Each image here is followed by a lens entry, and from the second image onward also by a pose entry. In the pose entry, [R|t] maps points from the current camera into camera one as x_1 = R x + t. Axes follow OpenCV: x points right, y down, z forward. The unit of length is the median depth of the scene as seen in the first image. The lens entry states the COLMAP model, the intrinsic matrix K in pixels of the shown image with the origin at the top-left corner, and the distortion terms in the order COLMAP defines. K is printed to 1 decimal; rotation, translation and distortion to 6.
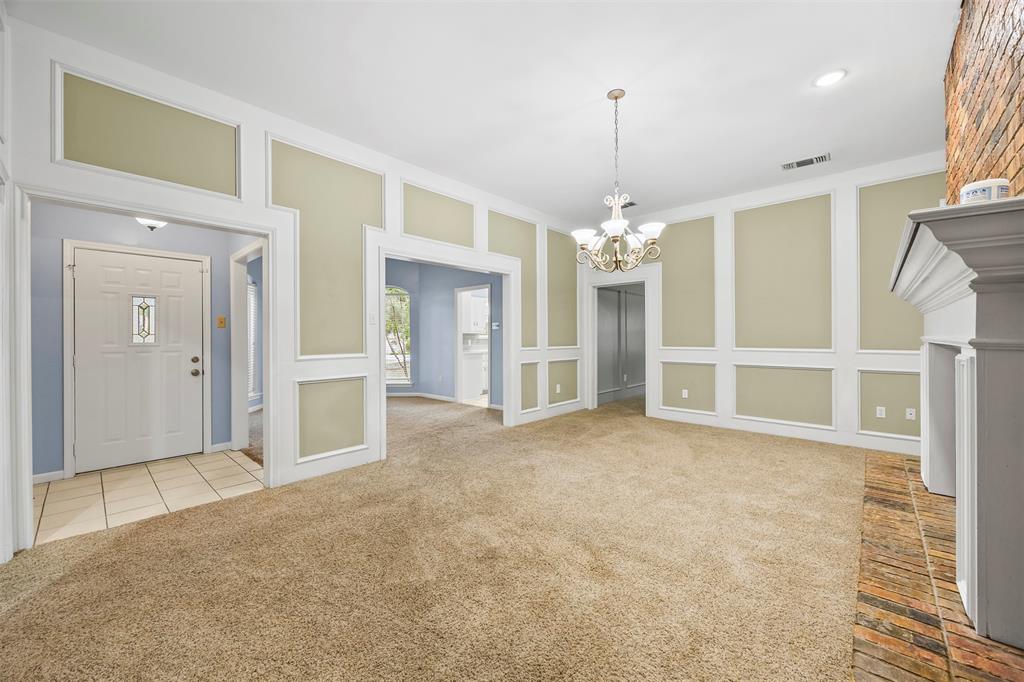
lens RADIAL K [[397.1, 0, 510.3], [0, 397.1, 337.8], [0, 0, 1]] dist [0.000404, 0.000033]
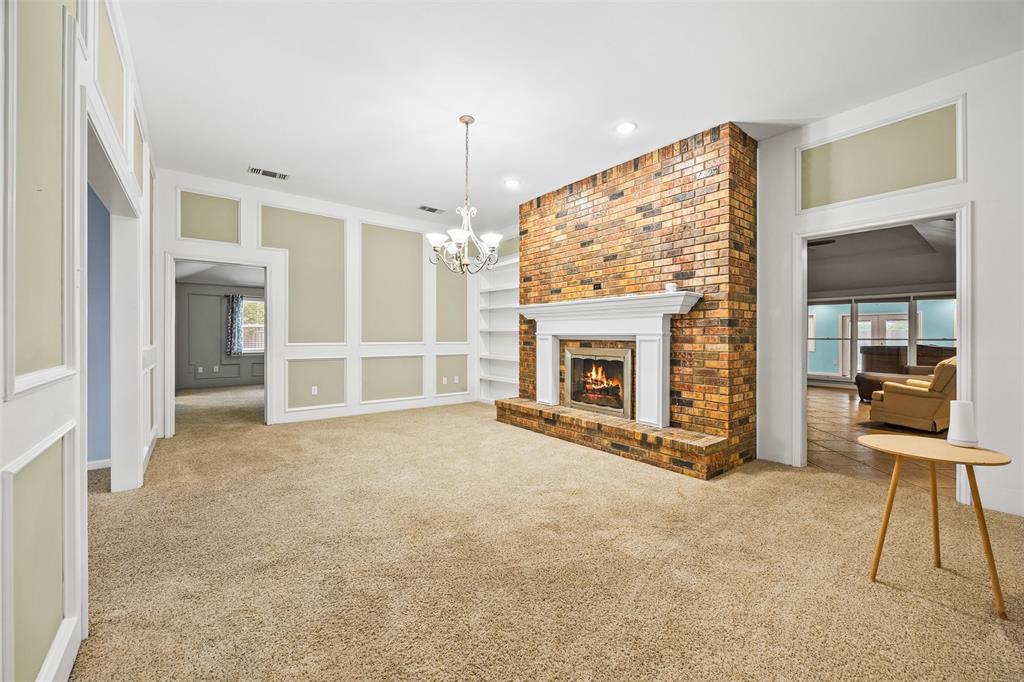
lens RADIAL K [[397.1, 0, 510.3], [0, 397.1, 337.8], [0, 0, 1]] dist [0.000404, 0.000033]
pose [[0.150281, 0.001135, 0.988643, -0.603356], [-0.002901, 0.999996, -0.000707, 0.013207], [-0.988639, -0.002762, 0.150284, 0.497707]]
